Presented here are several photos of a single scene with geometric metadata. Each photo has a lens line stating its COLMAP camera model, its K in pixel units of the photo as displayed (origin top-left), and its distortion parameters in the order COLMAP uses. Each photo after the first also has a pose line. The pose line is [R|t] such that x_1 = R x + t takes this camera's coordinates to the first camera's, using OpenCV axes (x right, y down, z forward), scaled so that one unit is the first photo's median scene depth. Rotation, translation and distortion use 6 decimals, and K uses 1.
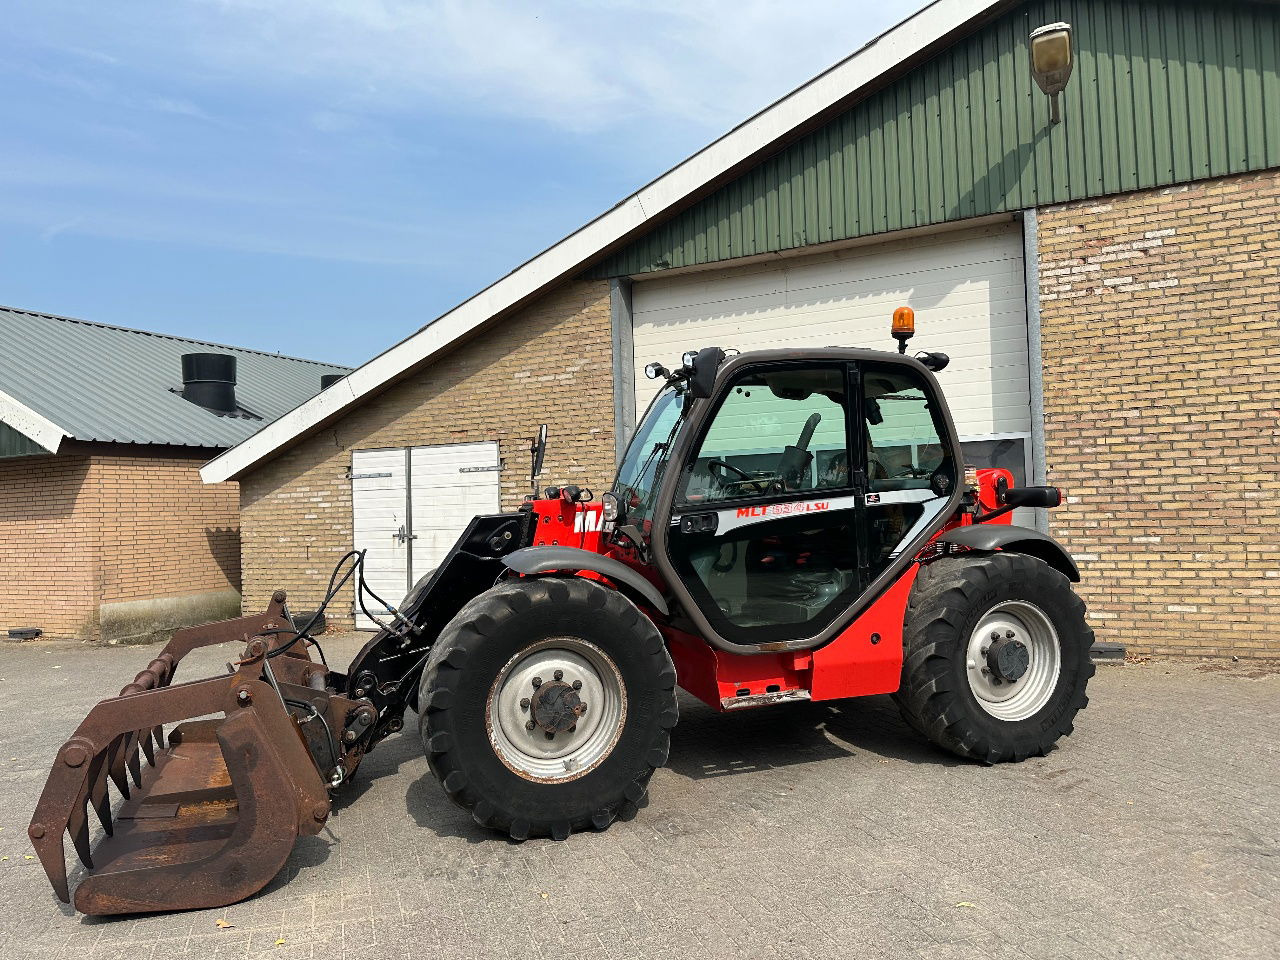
lens RADIAL K [[2133.7, 0, 640.0], [0, 2133.7, 480.0], [0, 0, 1]] dist [0.143988, 0.000277]
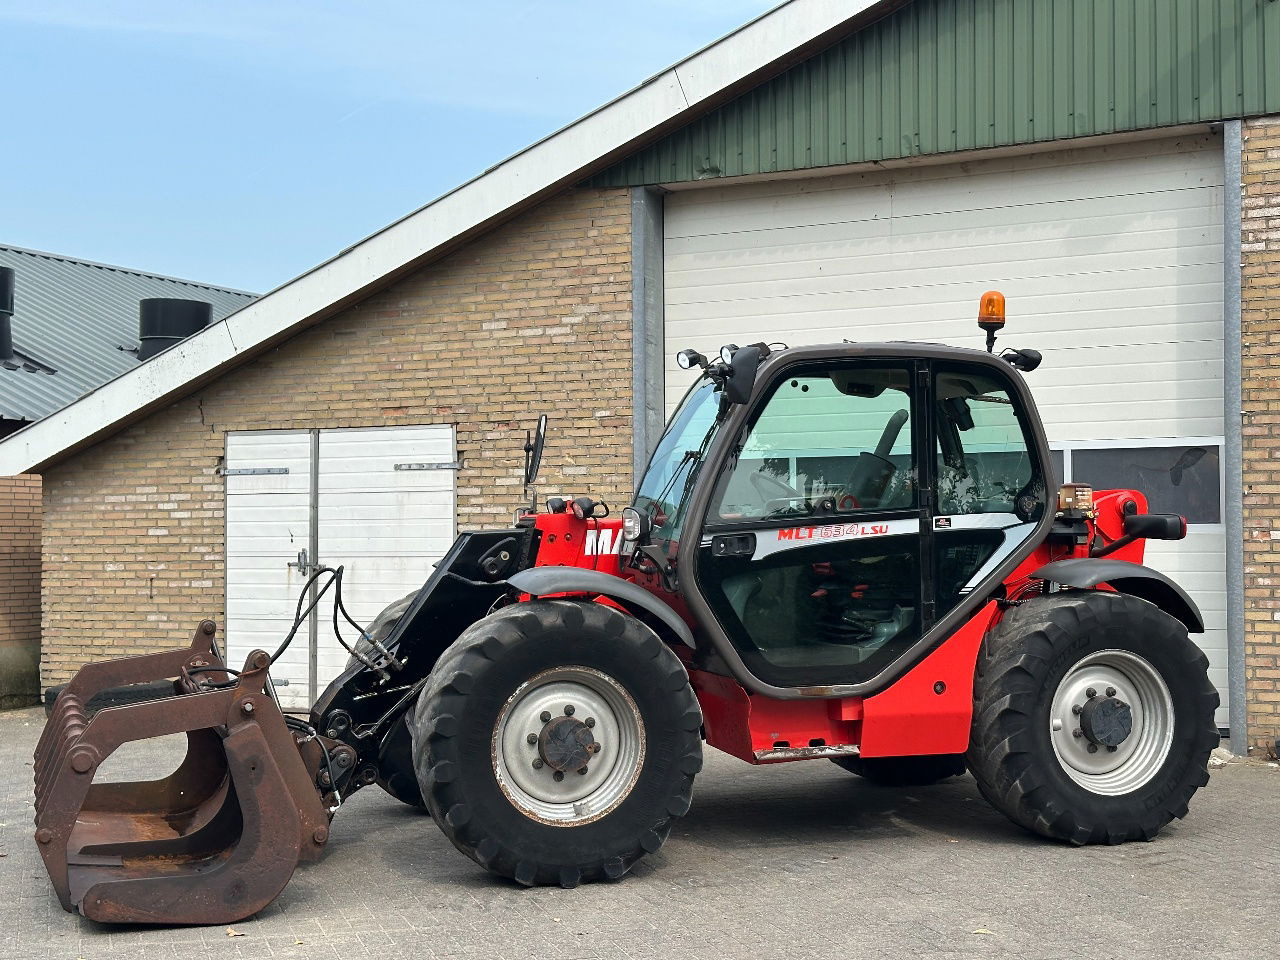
lens RADIAL K [[2133.7, 0, 640.0], [0, 2133.7, 480.0], [0, 0, 1]] dist [0.143988, 0.000277]
pose [[0.999578, 0.026247, -0.012417, -0.000343], [-0.026334, 0.999630, -0.006879, 0.000963], [0.012232, 0.007203, 0.999899, 0.174293]]
